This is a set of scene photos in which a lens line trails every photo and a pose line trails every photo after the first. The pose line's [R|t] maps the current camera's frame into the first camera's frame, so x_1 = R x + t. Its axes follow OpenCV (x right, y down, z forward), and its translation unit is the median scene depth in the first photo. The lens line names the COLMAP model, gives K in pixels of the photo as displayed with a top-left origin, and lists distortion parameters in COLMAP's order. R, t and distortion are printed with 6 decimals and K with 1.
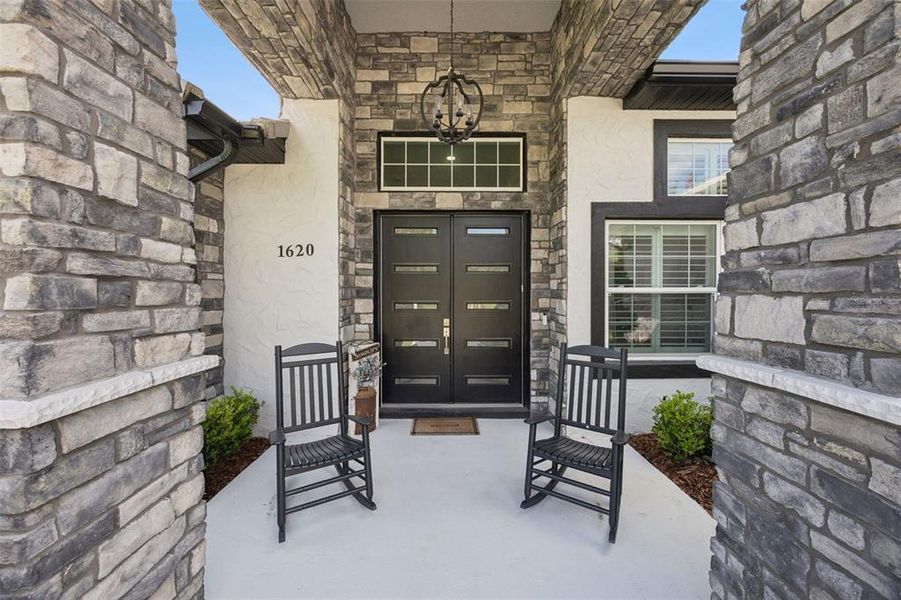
lens RADIAL K [[343.7, 0, 449.5], [0, 343.7, 295.7], [0, 0, 1]] dist [0.000312, 0.000039]
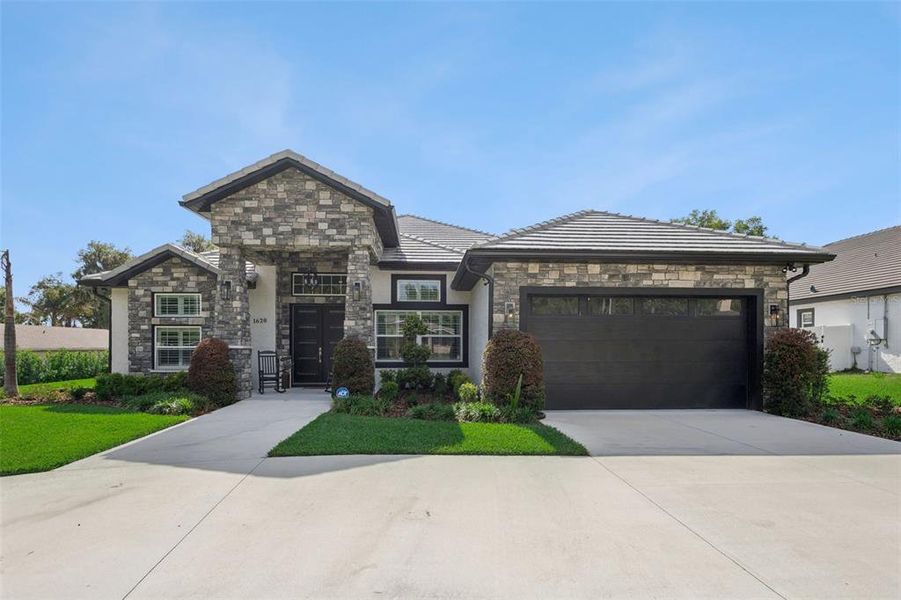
lens RADIAL K [[492.7, 0, 454.1], [0, 492.7, 347.5], [0, 0, 1]] dist [-0.008771, 0.000116]
pose [[0.998791, 0.000241, 0.049148, 0.848731], [-0.000018, 0.999990, -0.004531, 0.092616], [-0.049149, 0.004525, 0.998781, -2.800881]]
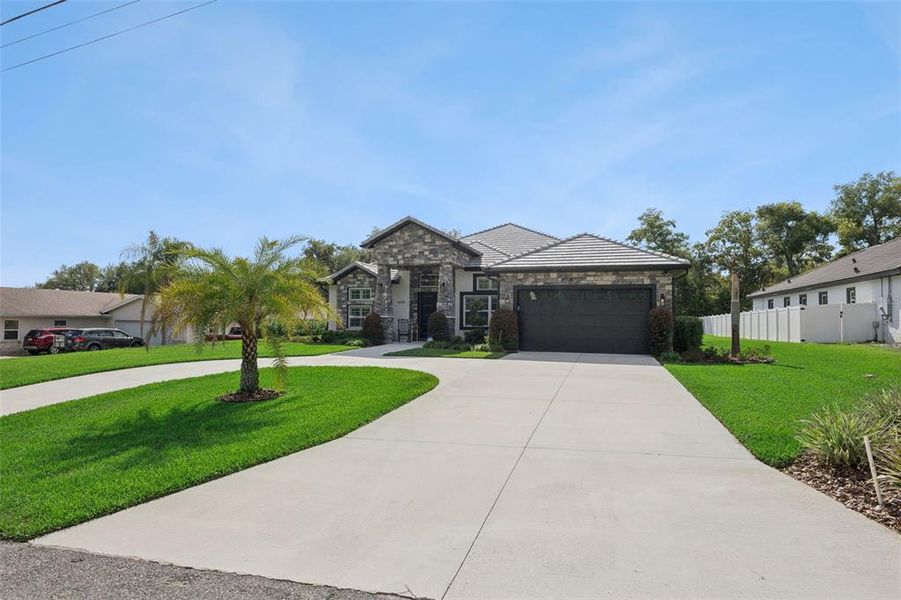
lens RADIAL K [[529.5, 0, 450.5], [0, 529.5, 300.0], [0, 0, 1]] dist [0.000201, -0.000101]
pose [[0.951097, -0.003000, -0.308879, 2.343255], [-0.011464, 0.998921, -0.045002, 0.152091], [0.308681, 0.046342, 0.950036, -5.460552]]
